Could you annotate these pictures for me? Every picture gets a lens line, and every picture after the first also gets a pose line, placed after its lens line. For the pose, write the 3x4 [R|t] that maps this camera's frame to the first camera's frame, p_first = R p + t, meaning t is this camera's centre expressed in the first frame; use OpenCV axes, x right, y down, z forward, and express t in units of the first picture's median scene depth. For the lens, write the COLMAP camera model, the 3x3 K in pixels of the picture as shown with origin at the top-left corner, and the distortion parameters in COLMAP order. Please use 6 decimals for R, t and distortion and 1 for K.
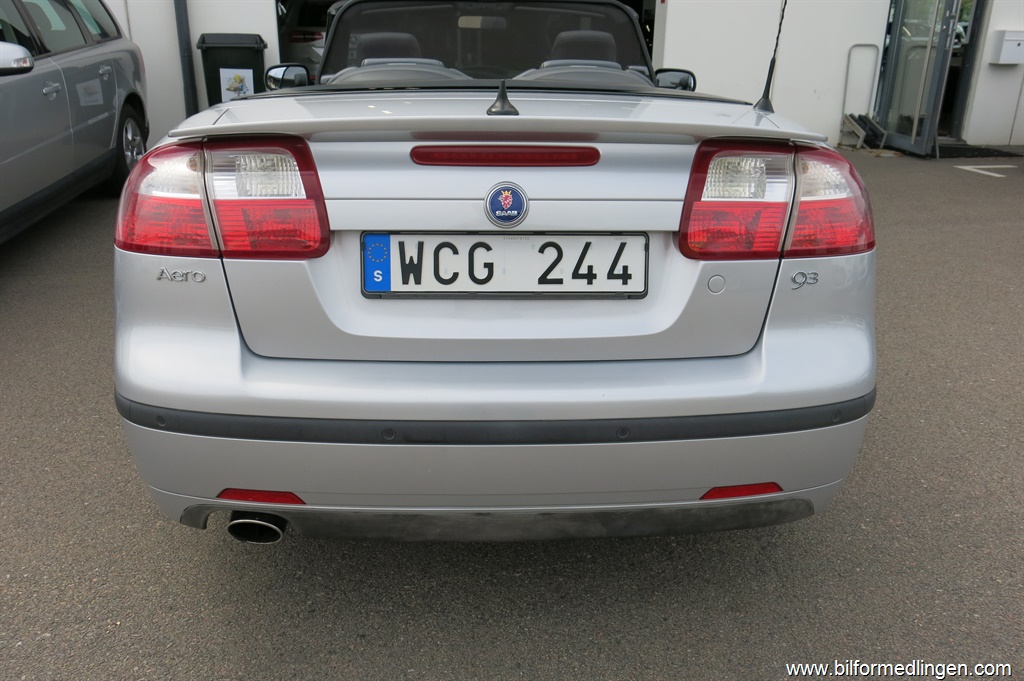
lens RADIAL K [[849.4, 0, 512.0], [0, 849.4, 340.5], [0, 0, 1]] dist [-0.020549, -0.000110]
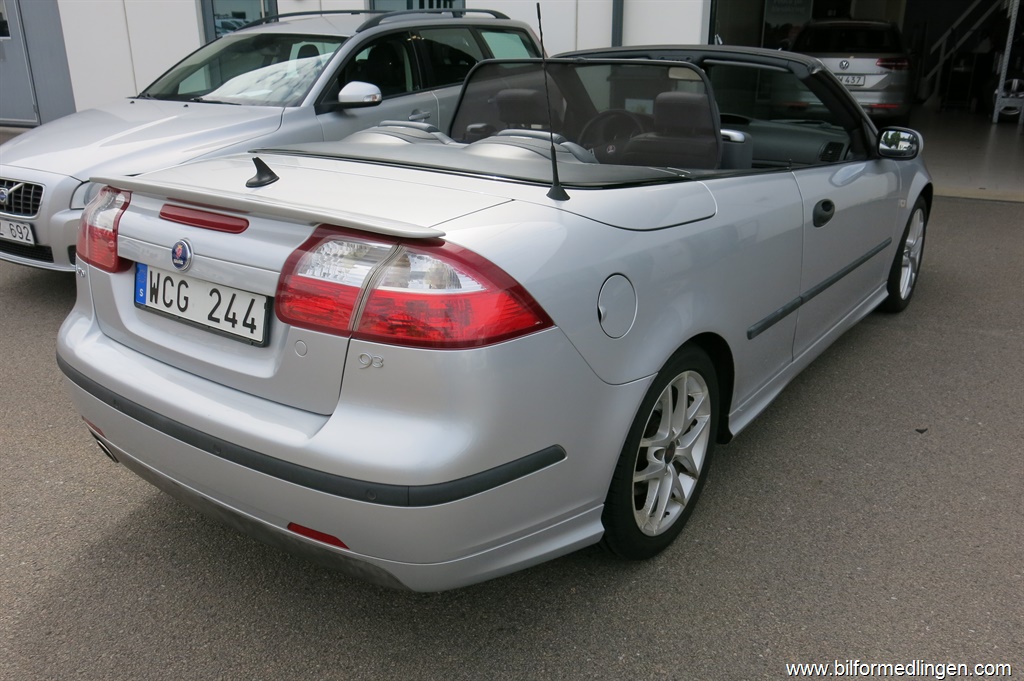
lens RADIAL K [[849.4, 0, 512.0], [0, 849.4, 340.5], [0, 0, 1]] dist [-0.020549, -0.000110]
pose [[0.775006, 0.197084, -0.600437, 1.163690], [-0.203968, 0.977287, 0.057510, -0.203205], [0.598133, 0.077899, 0.797602, 0.258496]]
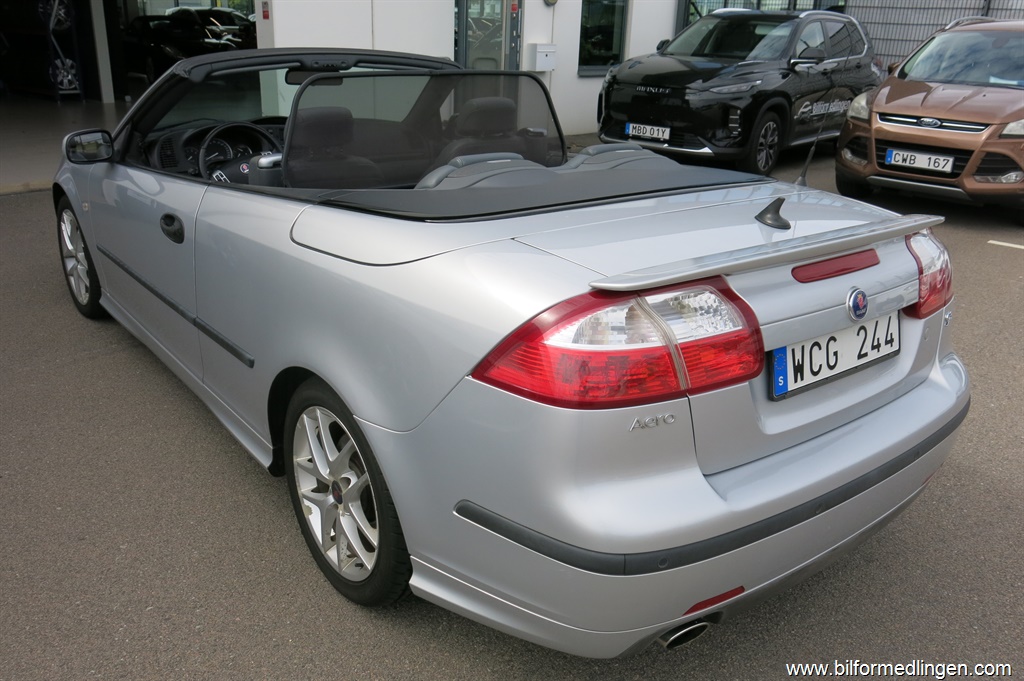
lens RADIAL K [[849.4, 0, 512.0], [0, 849.4, 340.5], [0, 0, 1]] dist [-0.020549, -0.000110]
pose [[0.809195, -0.188480, 0.556488, -1.092087], [0.178602, 0.981237, 0.072635, -0.280561], [-0.559737, 0.040614, 0.827675, 0.239247]]
